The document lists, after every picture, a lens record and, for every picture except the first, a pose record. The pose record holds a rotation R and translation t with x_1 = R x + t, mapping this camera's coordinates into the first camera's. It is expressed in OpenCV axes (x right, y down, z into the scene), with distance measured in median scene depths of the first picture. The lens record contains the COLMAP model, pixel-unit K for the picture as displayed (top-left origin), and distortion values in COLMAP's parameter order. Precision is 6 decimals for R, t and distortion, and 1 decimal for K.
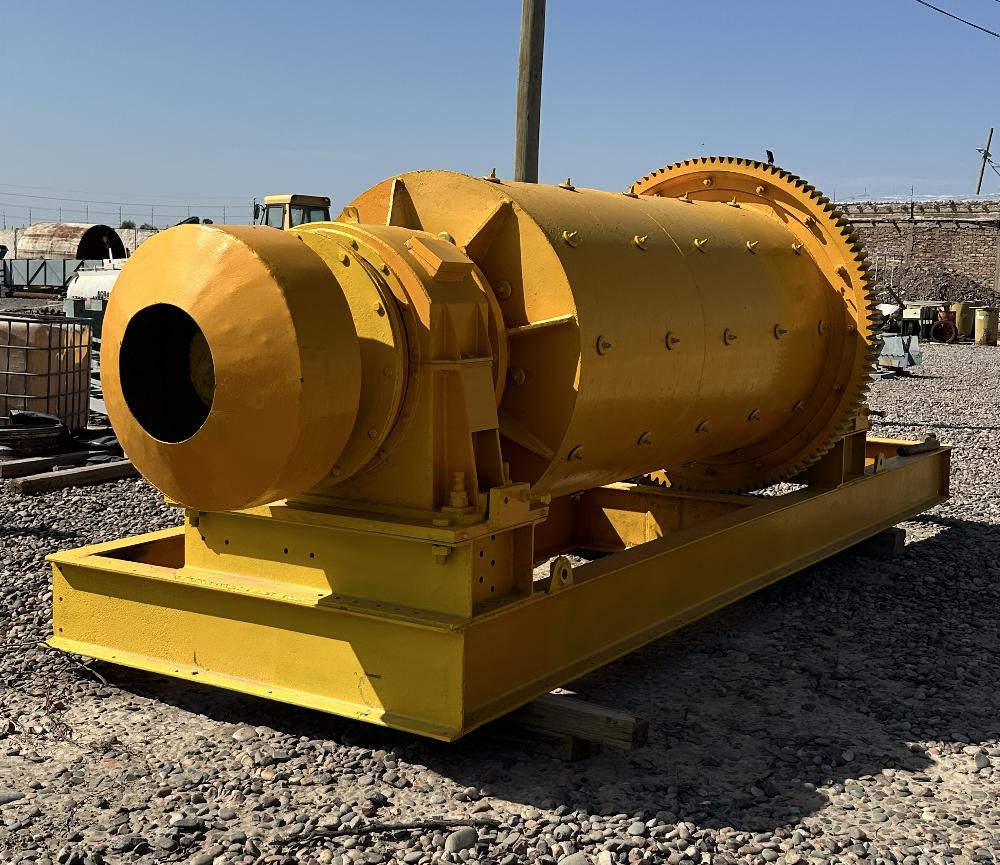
lens RADIAL K [[1392.3, 0, 500.0], [0, 1392.3, 432.5], [0, 0, 1]] dist [0.108926, -0.017229]
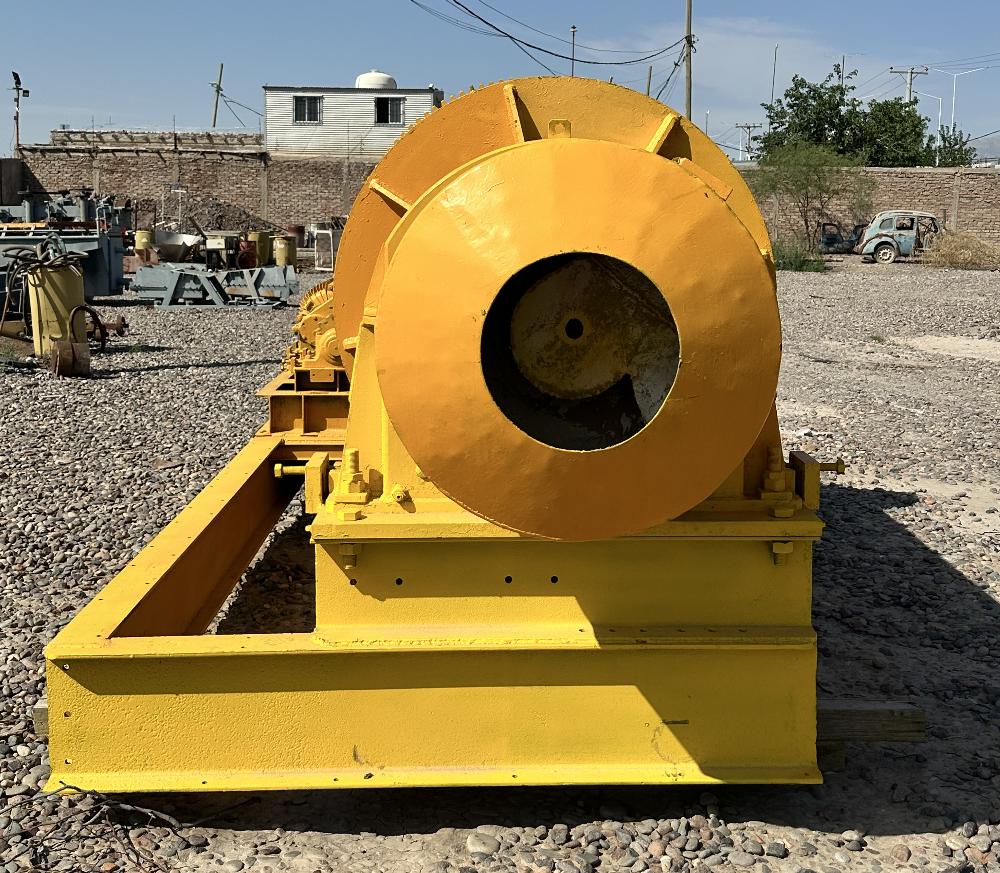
lens RADIAL K [[1372.9, 0, 499.8], [0, 1372.9, 338.8], [0, 0, 1]] dist [0.193947, -0.529121]
pose [[0.812301, -0.067419, 0.579328, -0.540518], [0.076526, 0.997029, 0.008729, -0.046791], [-0.578196, 0.037243, 0.815048, 0.376595]]
